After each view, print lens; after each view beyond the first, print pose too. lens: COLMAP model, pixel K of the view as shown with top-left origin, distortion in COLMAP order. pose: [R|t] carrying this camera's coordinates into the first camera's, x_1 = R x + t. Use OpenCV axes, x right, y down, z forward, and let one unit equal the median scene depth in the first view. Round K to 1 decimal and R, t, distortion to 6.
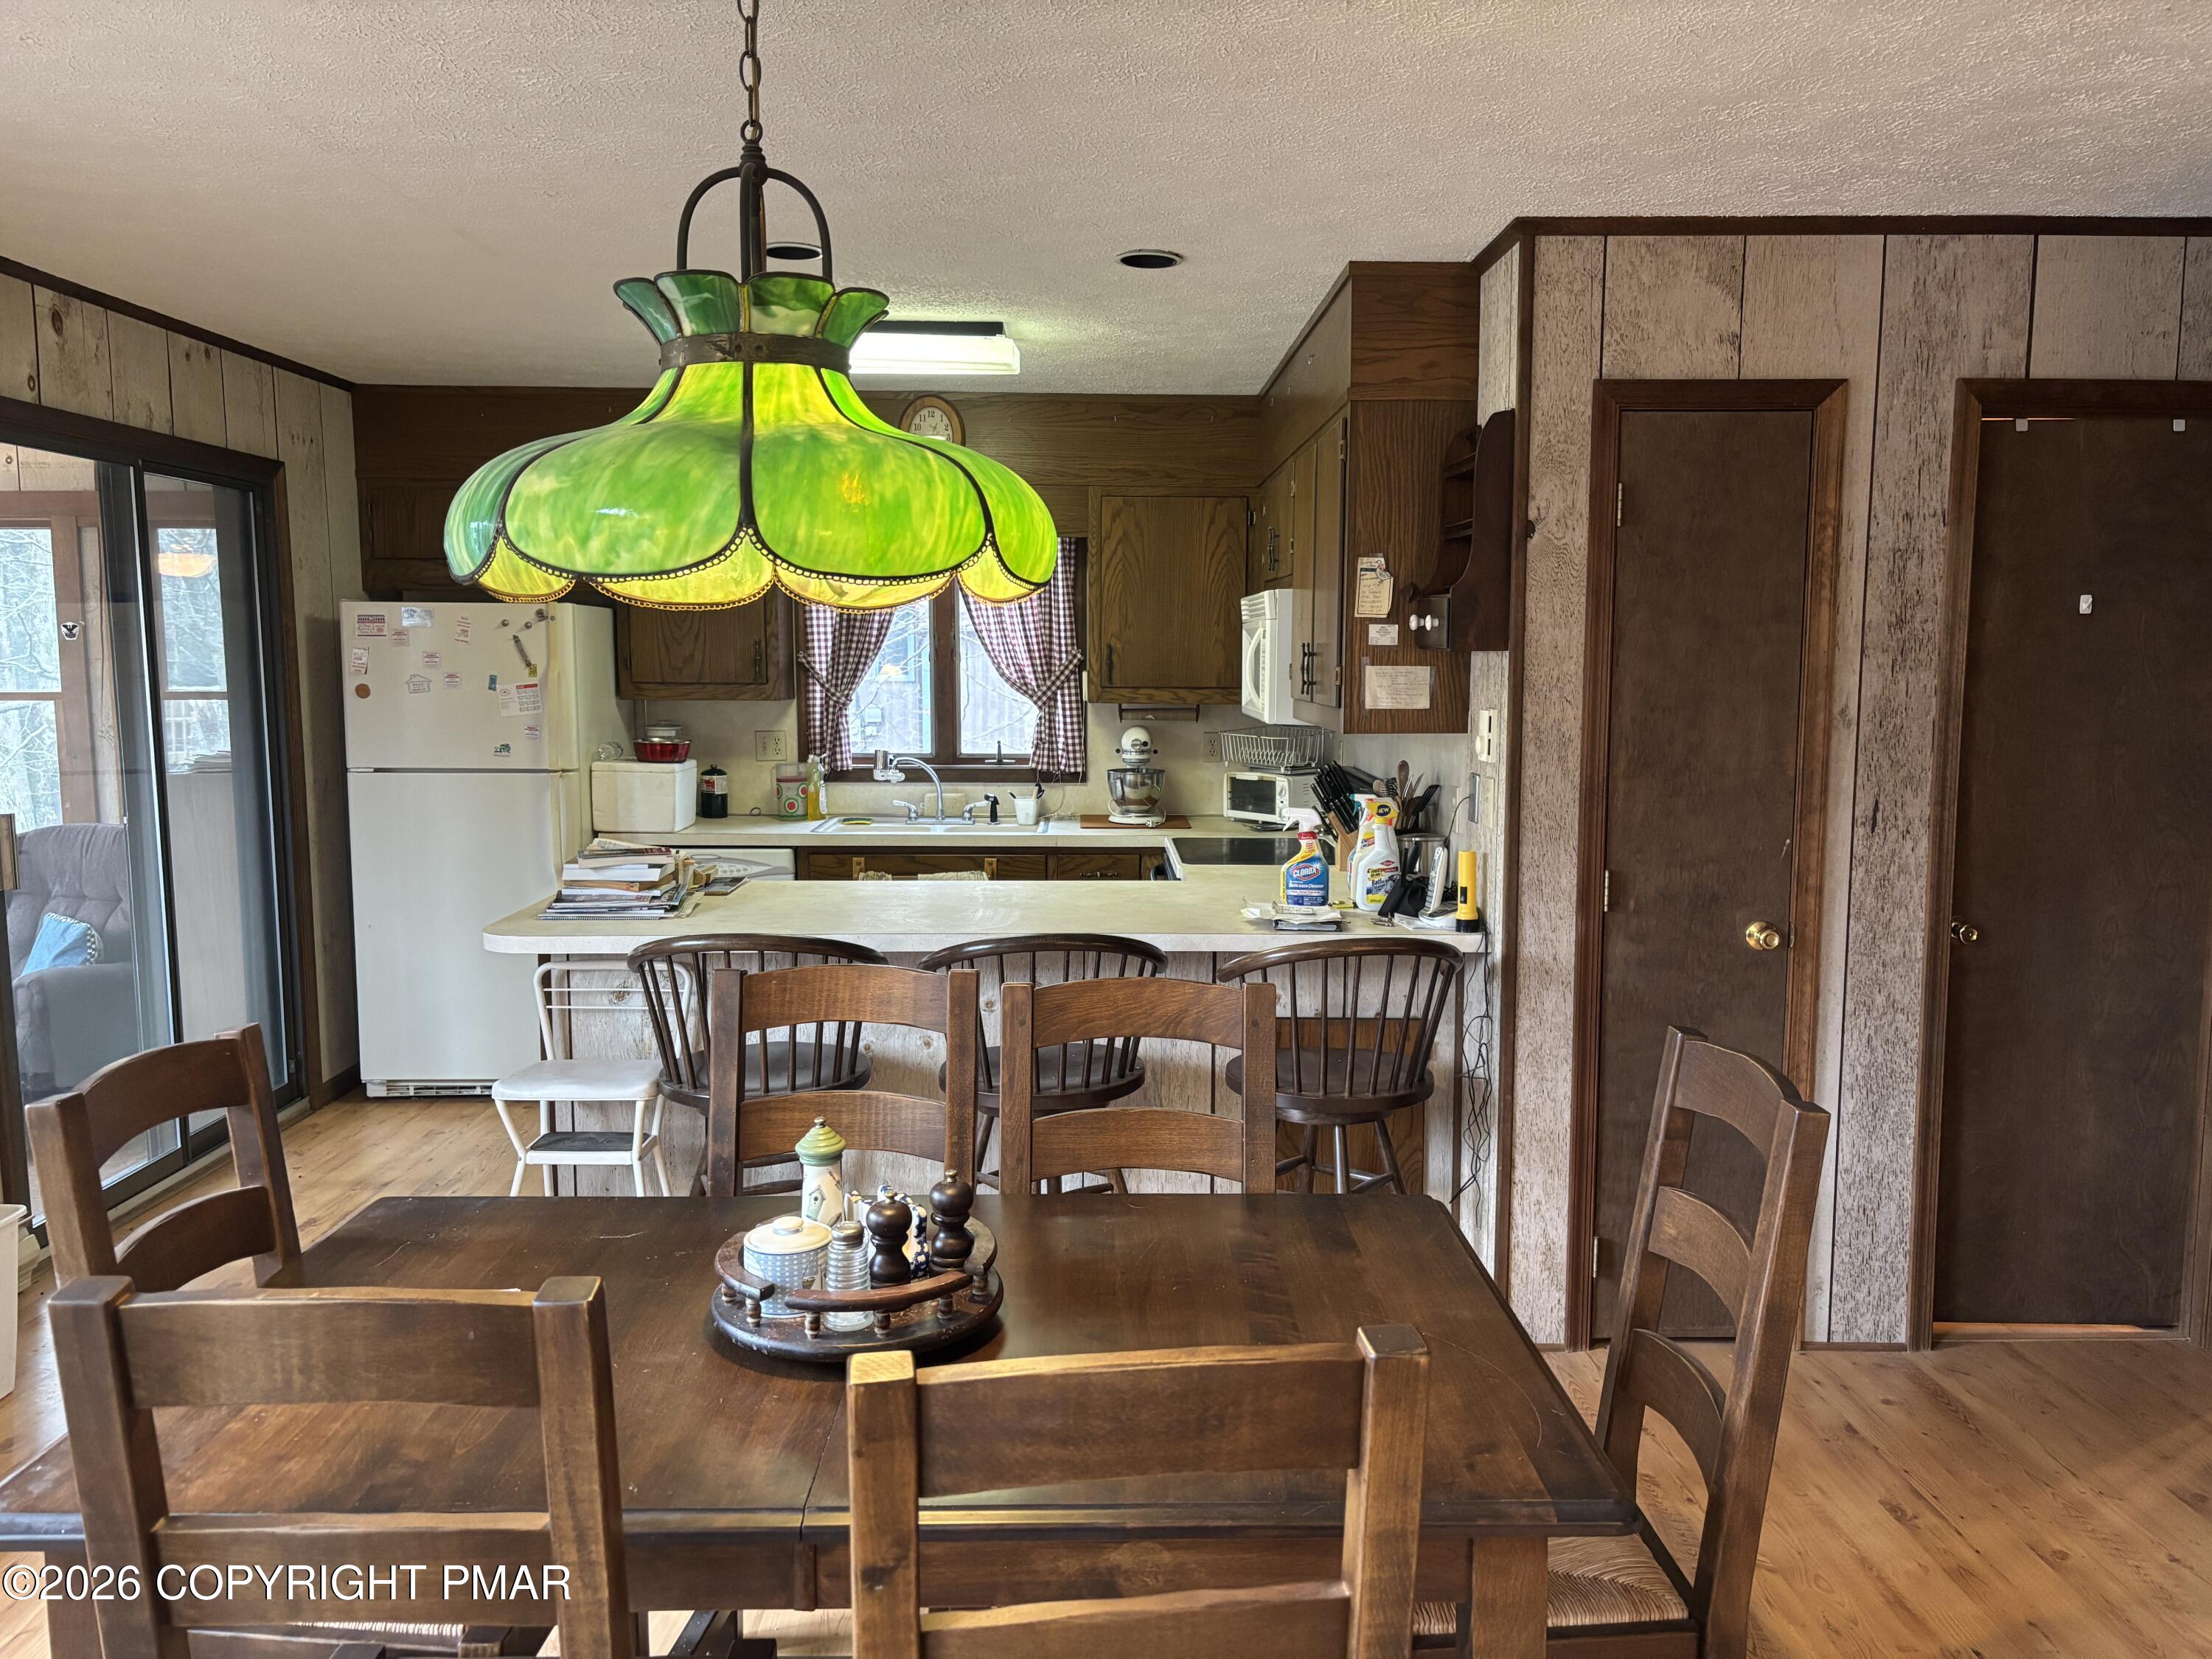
lens RADIAL K [[1656.8, 0, 1128.9], [0, 1656.8, 838.8], [0, 0, 1]] dist [0.064906, -0.059504]
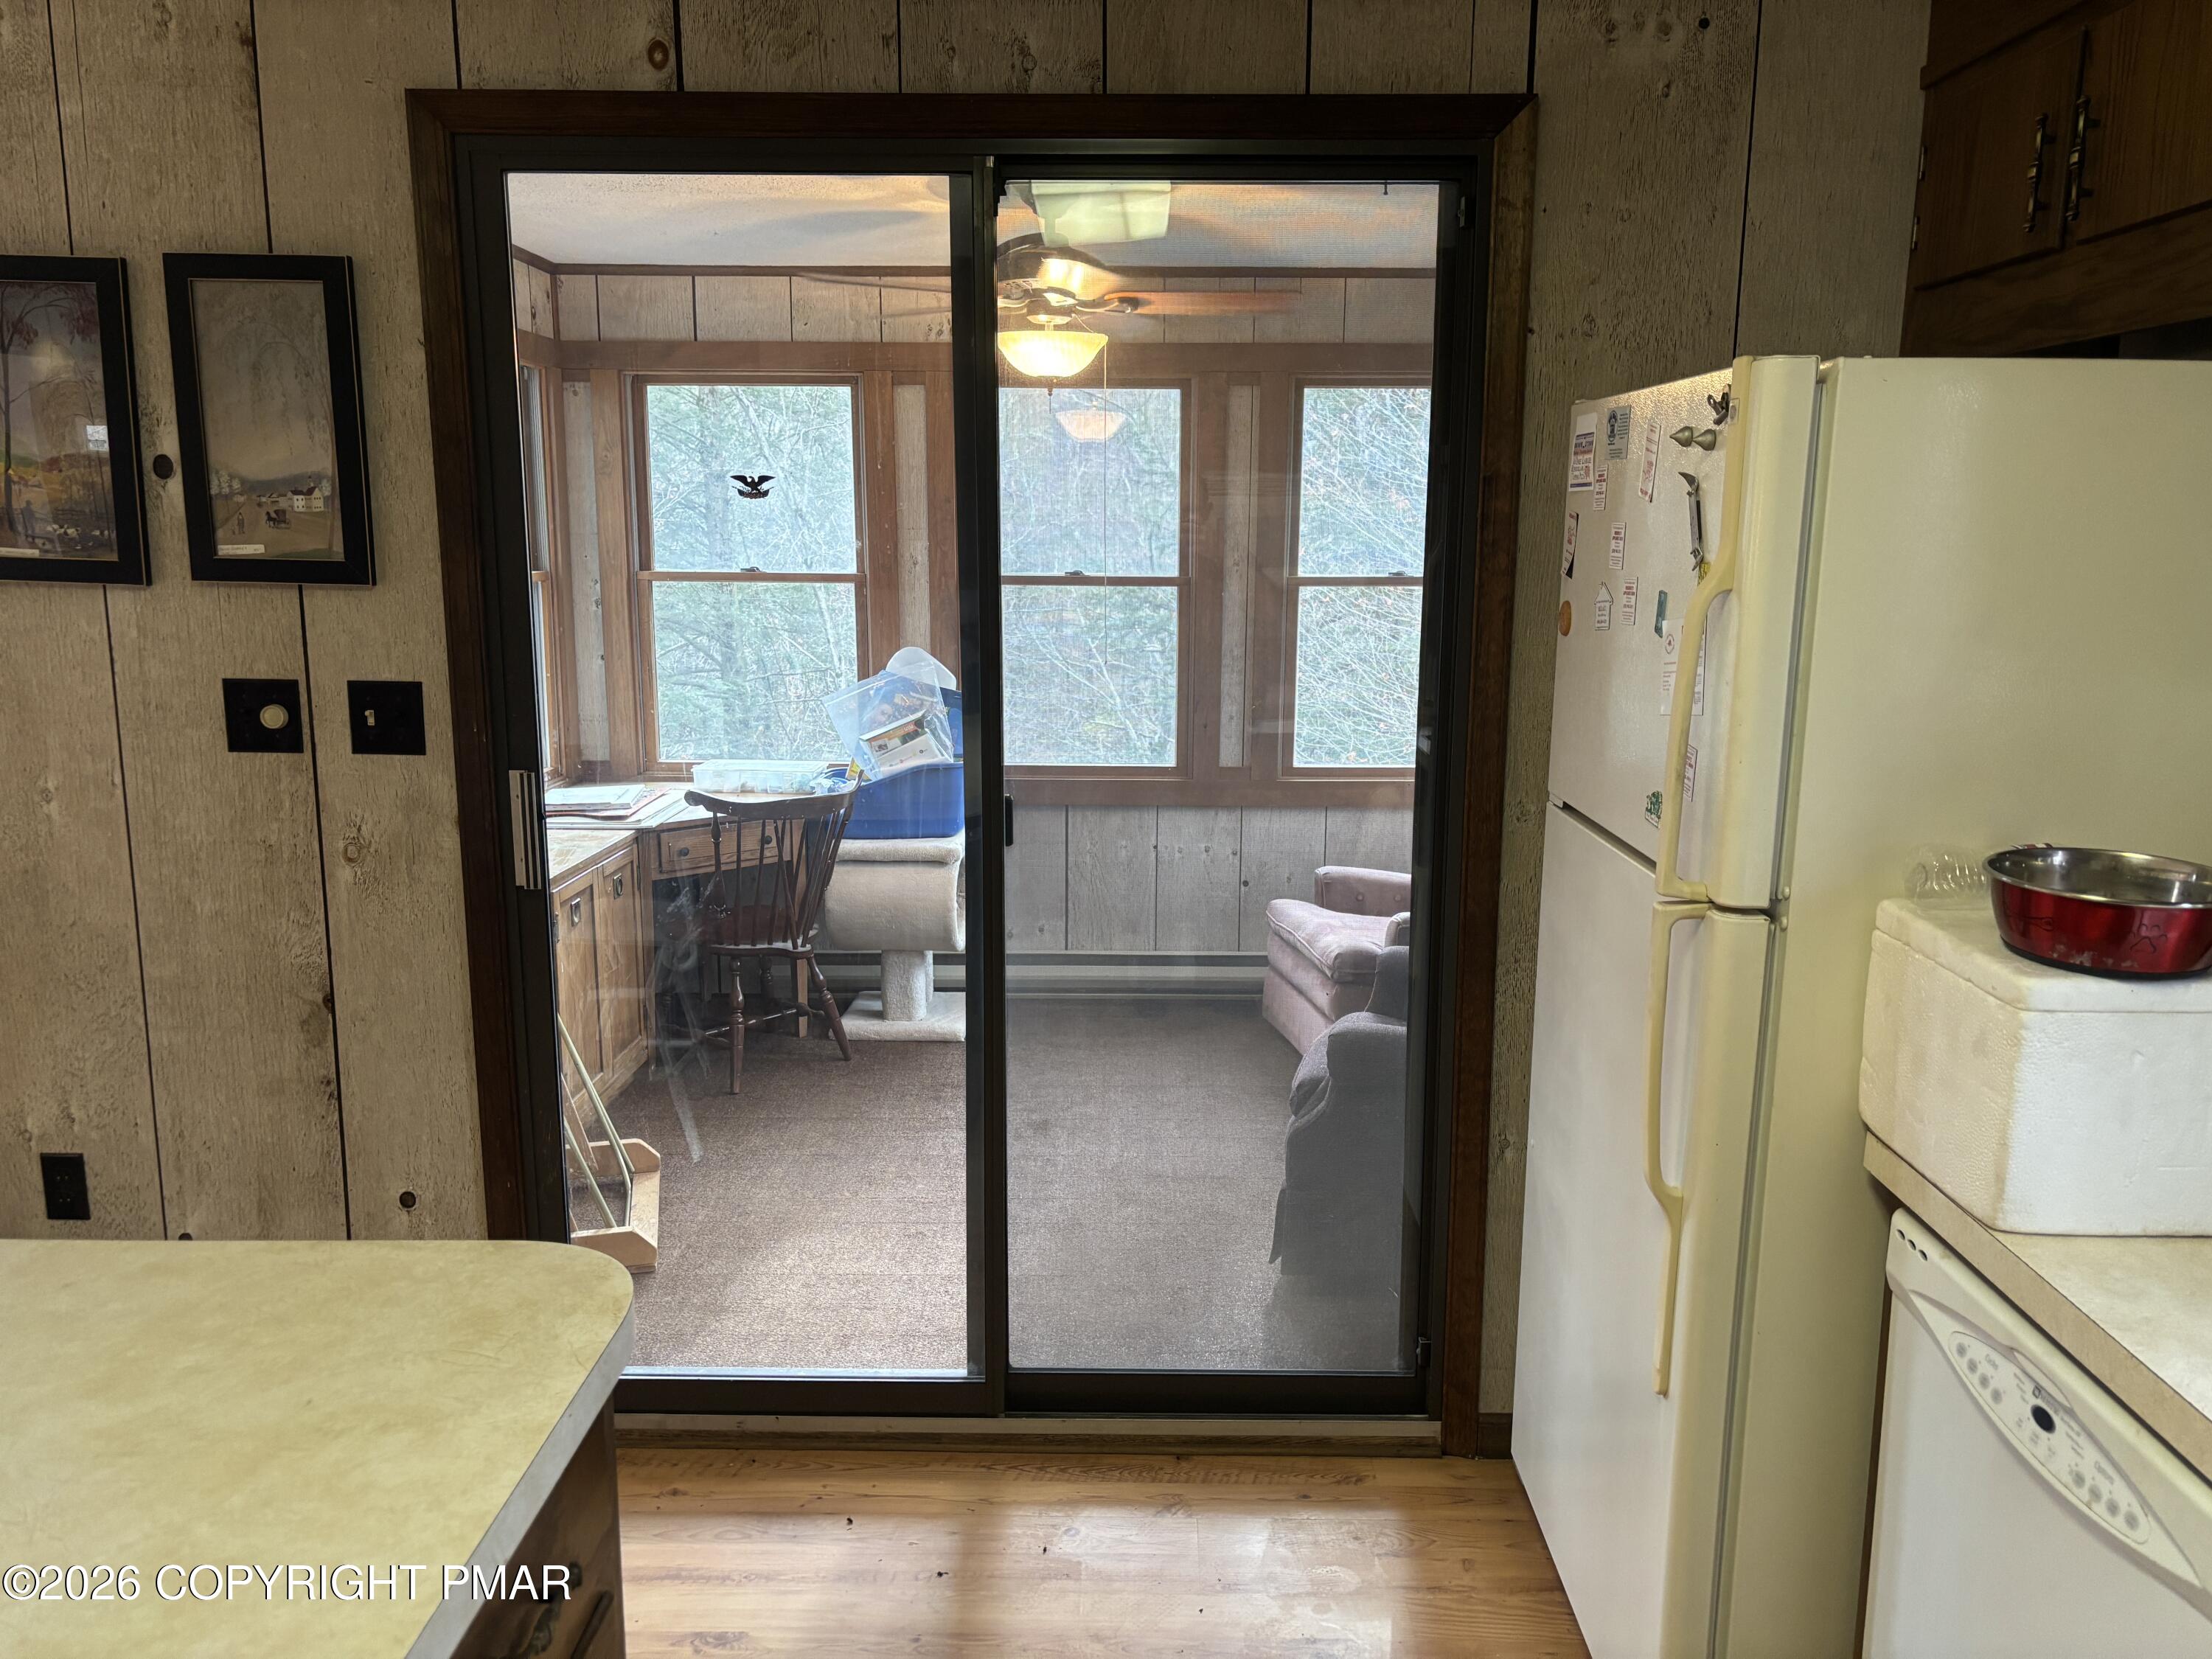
lens RADIAL K [[1676.2, 0, 1106.0], [0, 1676.2, 829.5], [0, 0, 1]] dist [0.062517, -0.062219]
pose [[-0.035340, 0.182884, -0.982499, -0.026121], [-0.116993, 0.975597, 0.185807, -0.123167], [0.992504, 0.121512, -0.013082, 1.082966]]
